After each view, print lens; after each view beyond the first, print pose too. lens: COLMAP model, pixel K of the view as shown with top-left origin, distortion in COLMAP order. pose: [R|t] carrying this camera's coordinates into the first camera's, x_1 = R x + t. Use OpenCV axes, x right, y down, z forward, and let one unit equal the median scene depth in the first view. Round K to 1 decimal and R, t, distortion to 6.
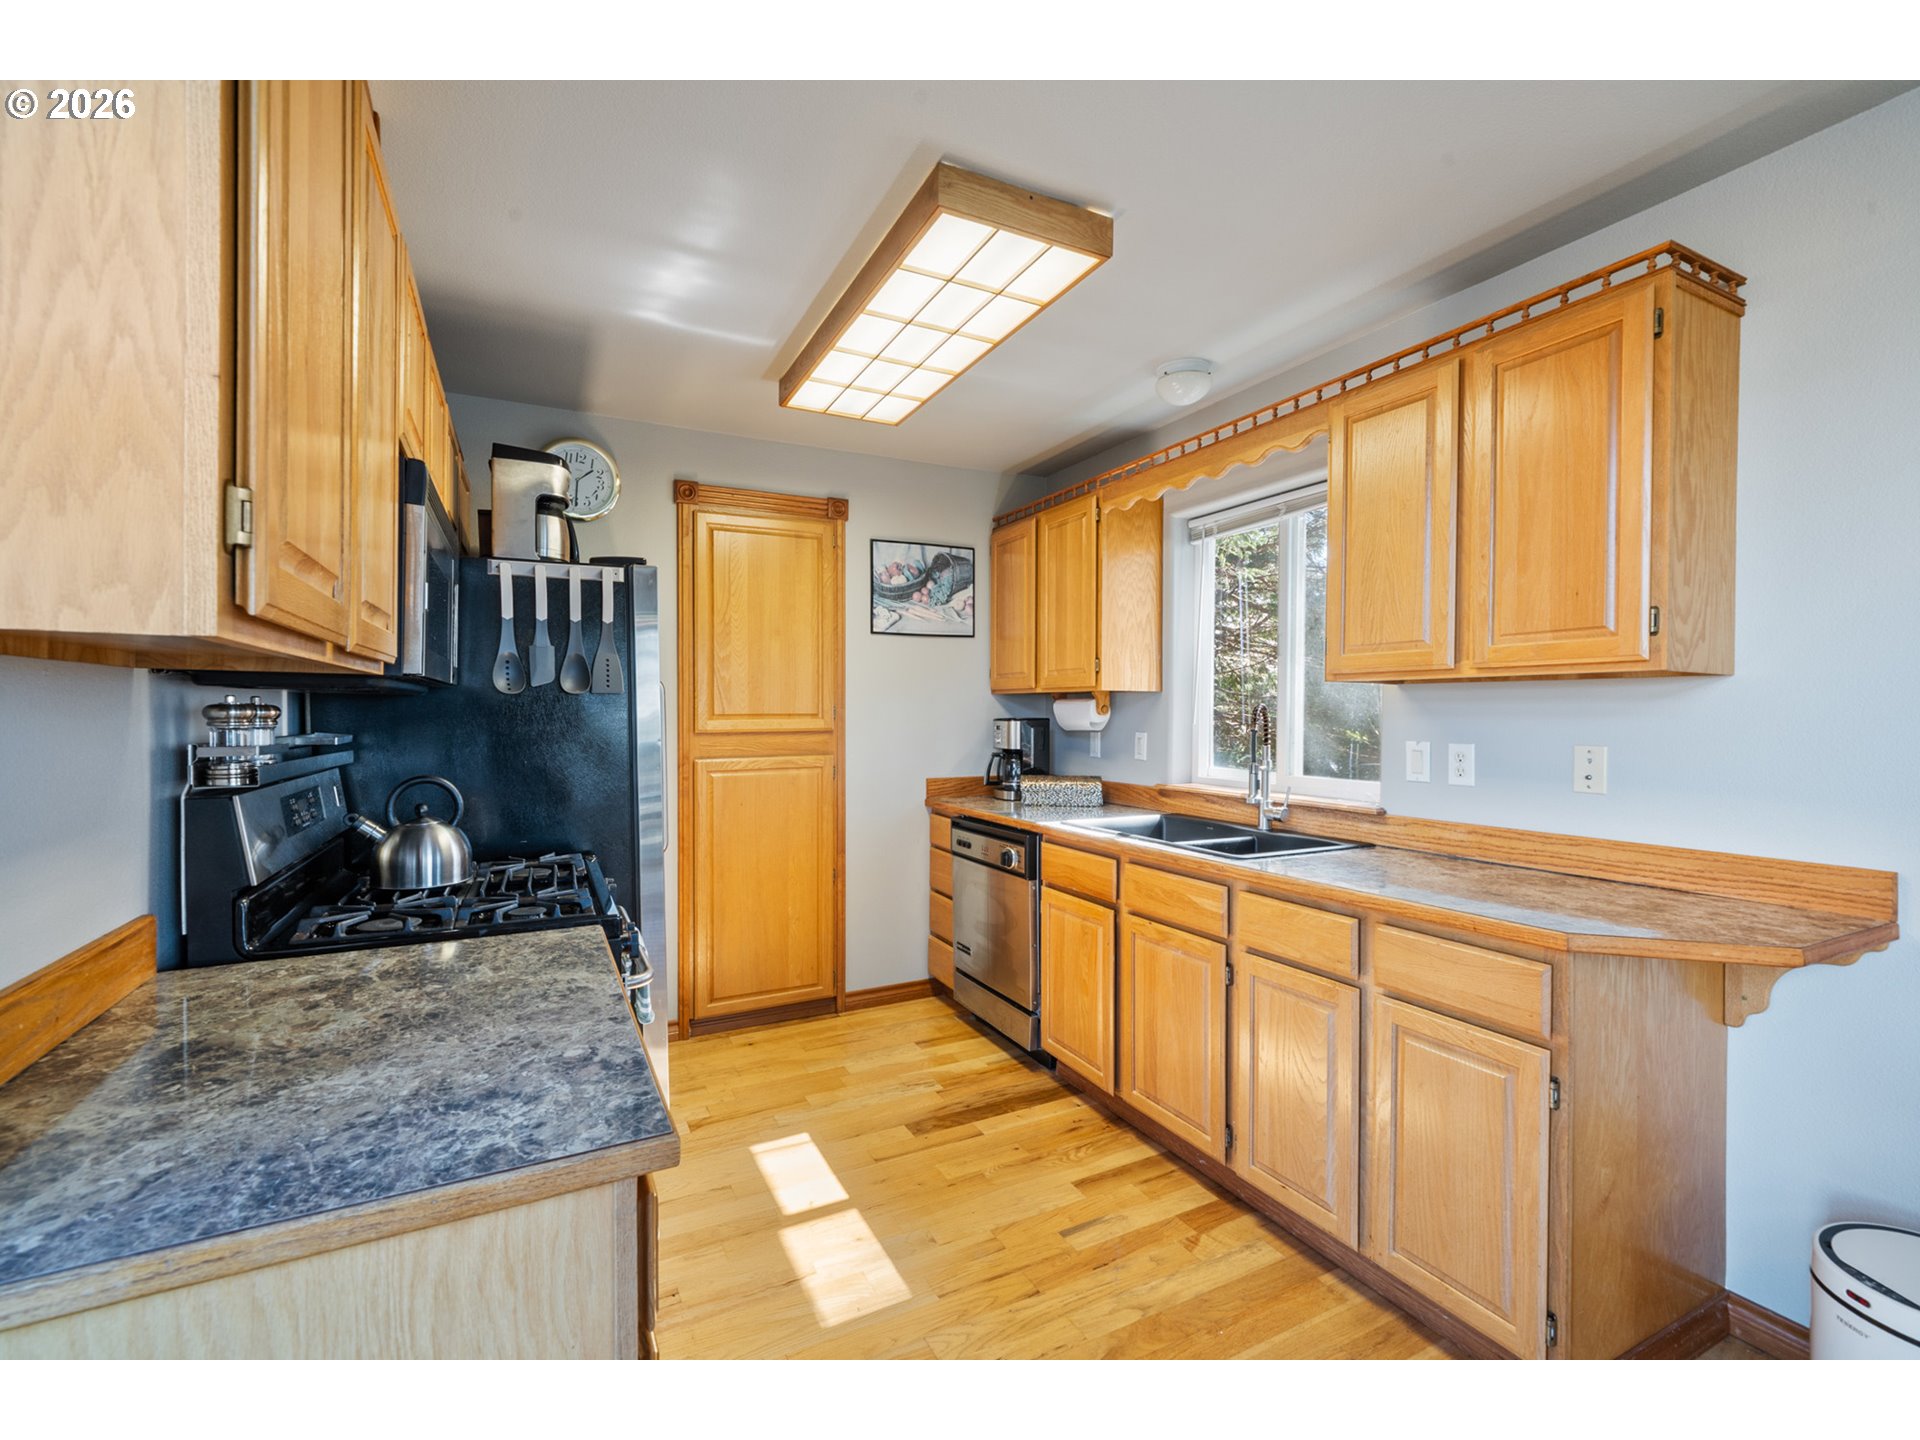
lens RADIAL K [[830.8, 0, 958.1], [0, 830.8, 717.0], [0, 0, 1]] dist [0.001015, 0.000459]
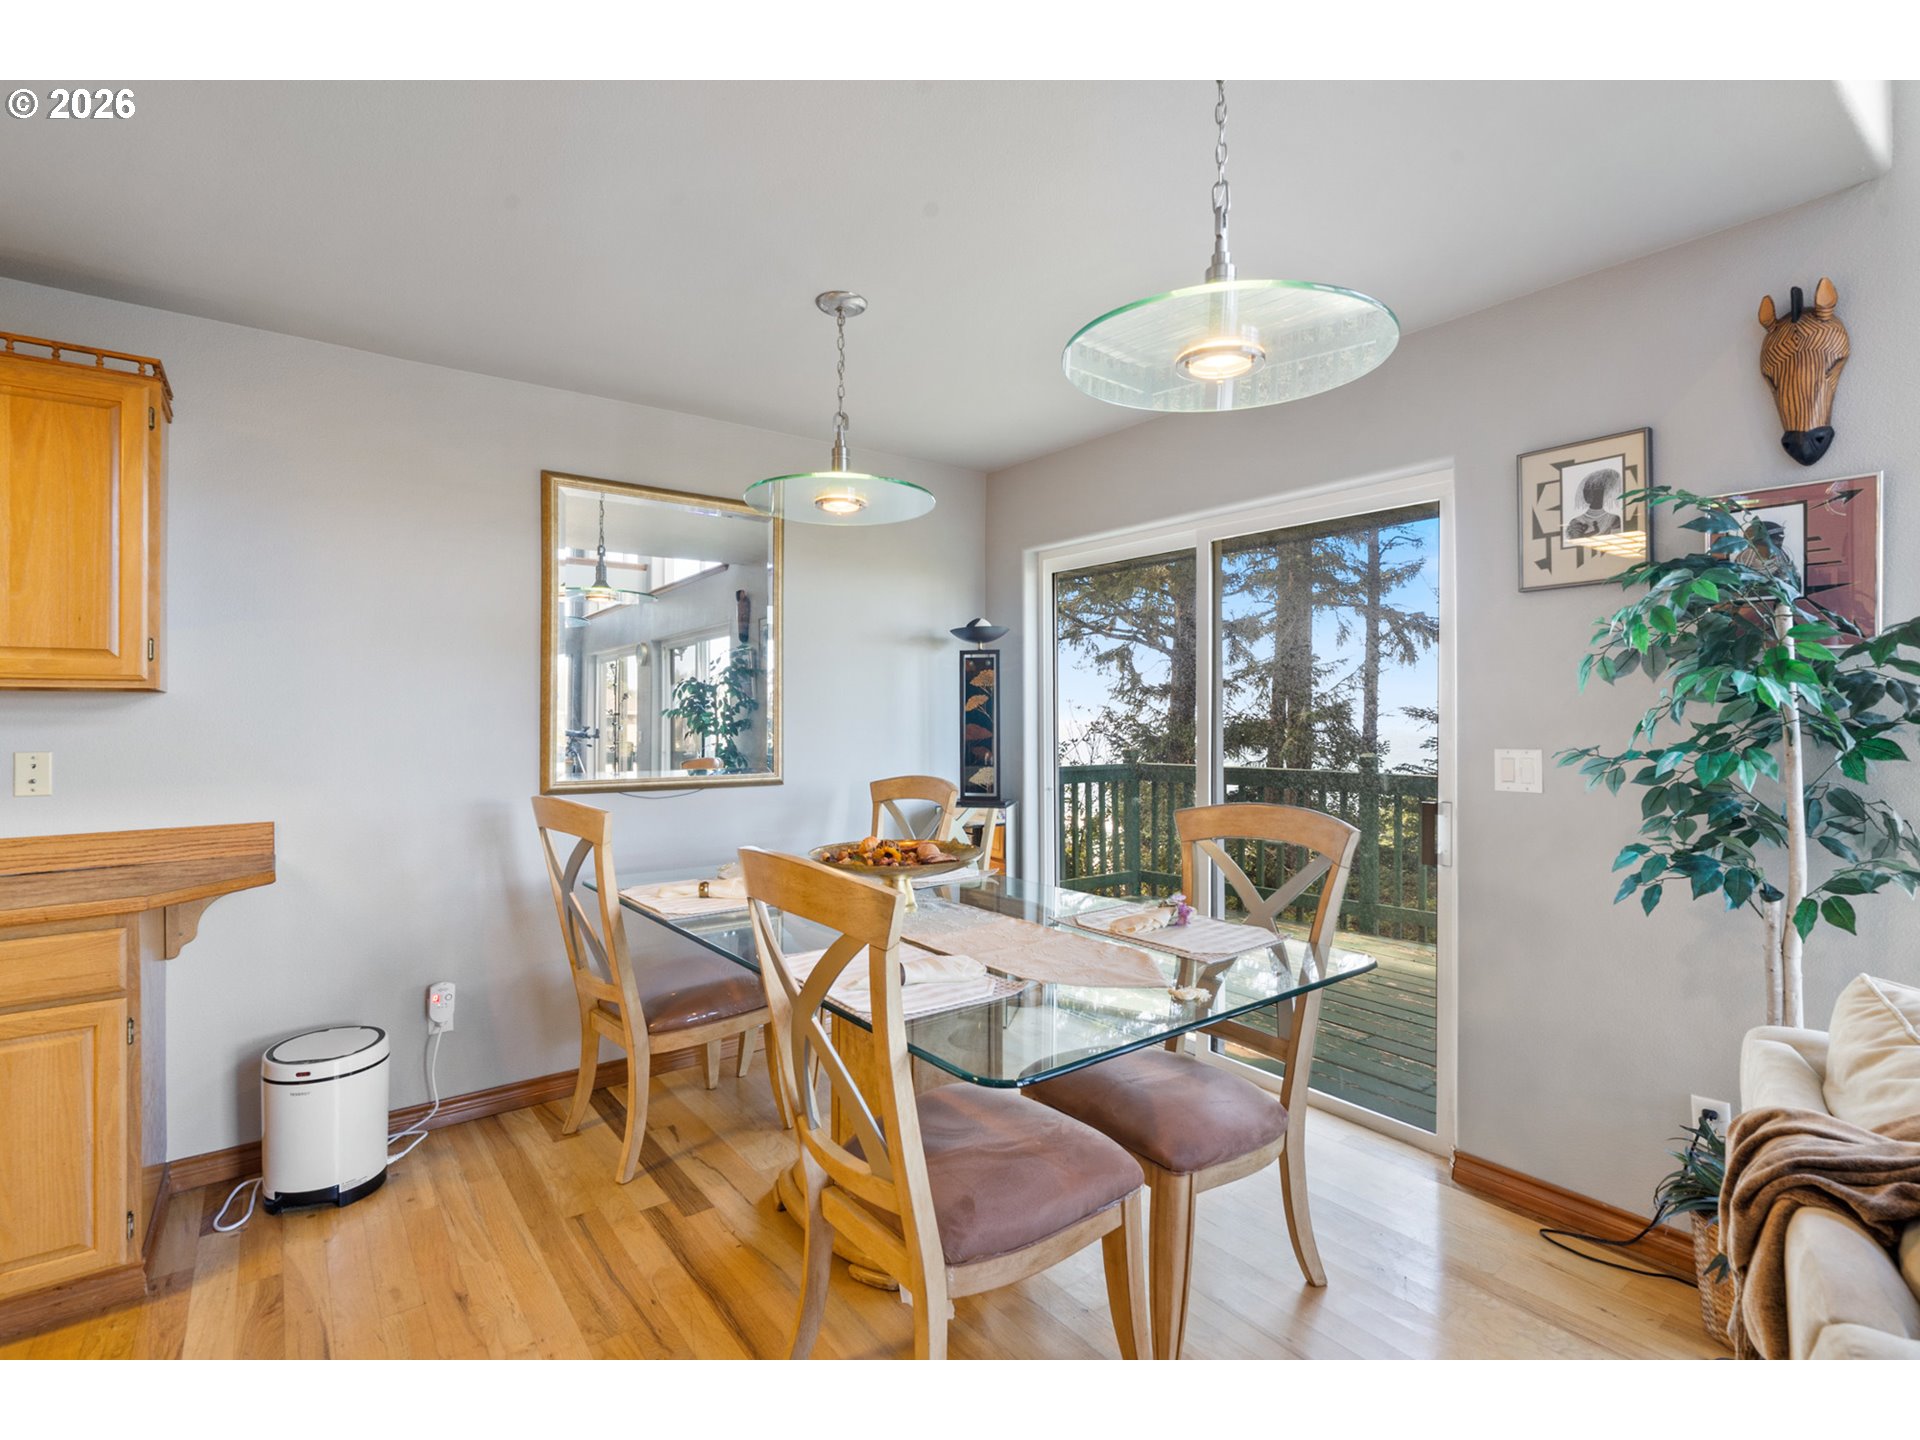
lens RADIAL K [[872.6, 0, 957.8], [0, 872.6, 716.8], [0, 0, 1]] dist [-0.000180, 0.000105]
pose [[-0.183055, -0.001663, 0.983101, -0.691508], [0.011207, 0.999930, 0.003778, -0.002977], [-0.983039, 0.011709, -0.183023, 0.025225]]
